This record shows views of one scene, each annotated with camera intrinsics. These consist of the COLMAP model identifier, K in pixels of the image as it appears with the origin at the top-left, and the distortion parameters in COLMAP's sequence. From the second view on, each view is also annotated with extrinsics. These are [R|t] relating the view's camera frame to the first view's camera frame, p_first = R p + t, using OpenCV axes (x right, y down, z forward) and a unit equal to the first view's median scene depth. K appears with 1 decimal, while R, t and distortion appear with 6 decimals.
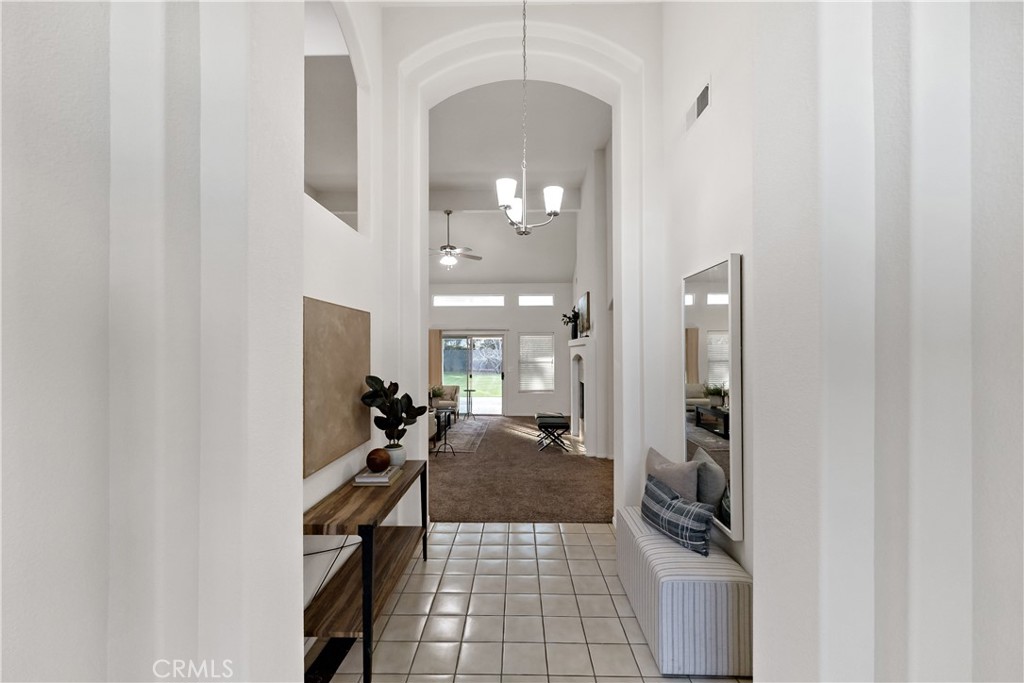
lens RADIAL K [[417.6, 0, 511.1], [0, 417.6, 343.9], [0, 0, 1]] dist [0.001760, 0.000133]
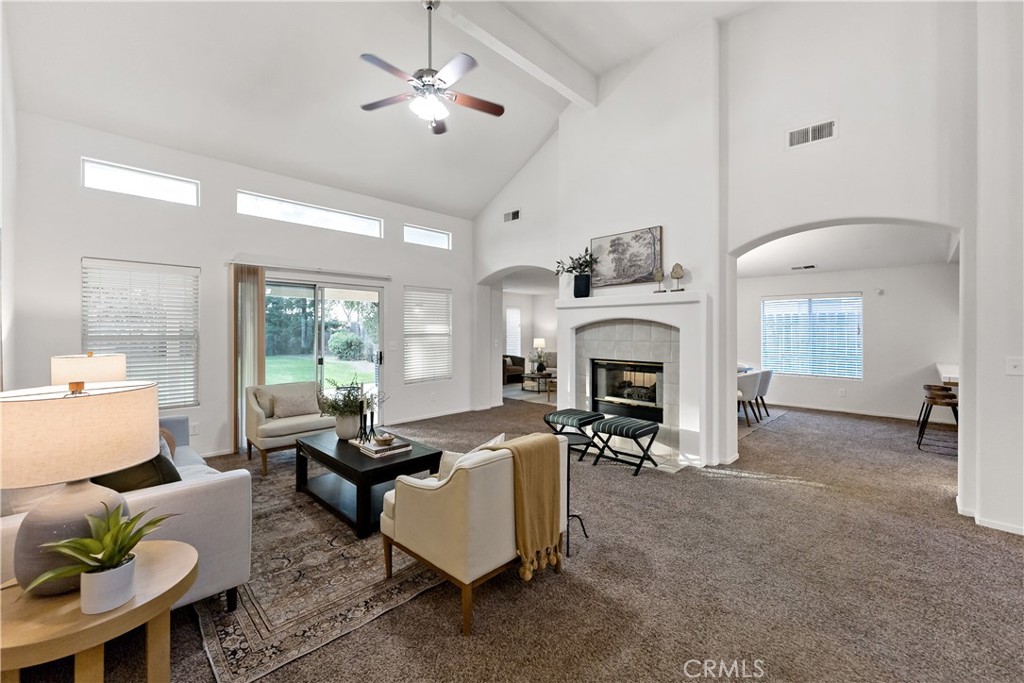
lens RADIAL K [[414.0, 0, 510.7], [0, 414.0, 327.7], [0, 0, 1]] dist [0.000850, 0.000066]
pose [[0.692223, 0.005538, 0.721663, -0.311044], [-0.012841, 0.999907, 0.004644, 0.029472], [-0.721570, -0.012482, 0.692229, 0.469604]]
